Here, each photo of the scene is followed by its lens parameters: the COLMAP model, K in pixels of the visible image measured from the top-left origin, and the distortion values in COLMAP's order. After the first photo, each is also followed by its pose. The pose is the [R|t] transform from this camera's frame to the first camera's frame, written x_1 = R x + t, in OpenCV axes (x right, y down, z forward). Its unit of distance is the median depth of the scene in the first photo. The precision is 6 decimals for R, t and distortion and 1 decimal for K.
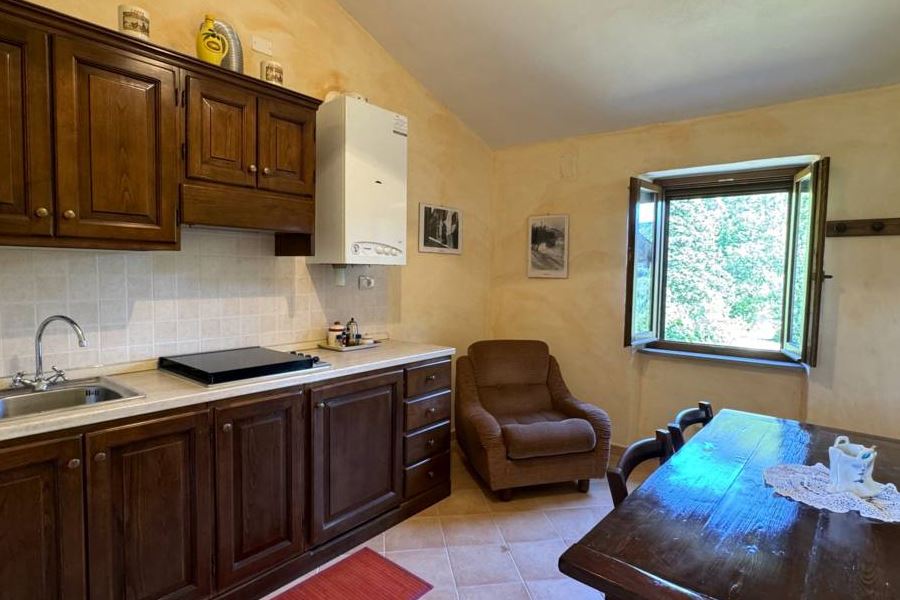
lens RADIAL K [[484.3, 0, 450.0], [0, 484.3, 300.0], [0, 0, 1]] dist [-0.000745, 0.000692]
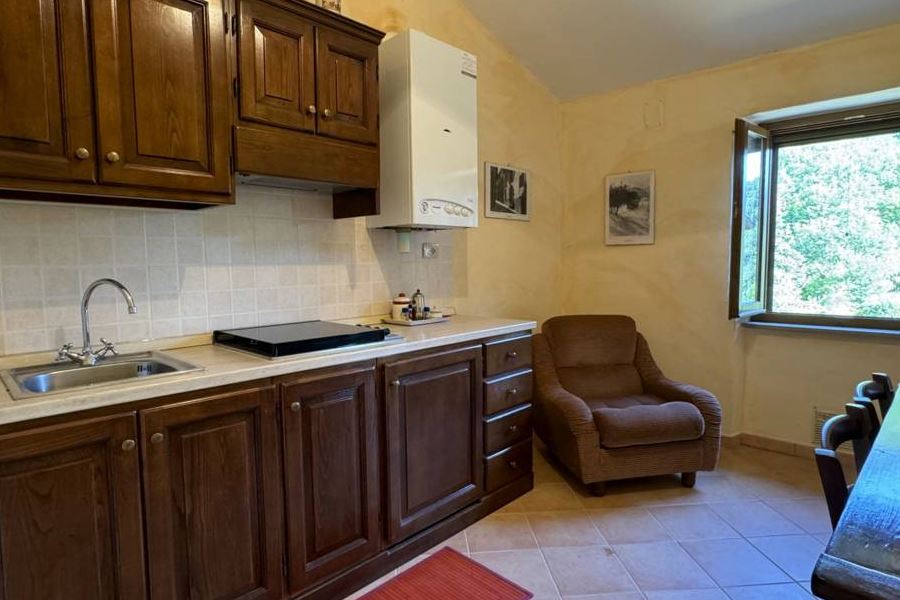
lens RADIAL K [[502.2, 0, 450.0], [0, 502.2, 300.0], [0, 0, 1]] dist [0.001796, -0.001239]
pose [[0.996638, -0.020514, -0.079318, -0.087342], [0.022108, 0.999570, 0.019268, 0.049337], [0.078889, -0.020956, 0.996663, 0.107855]]
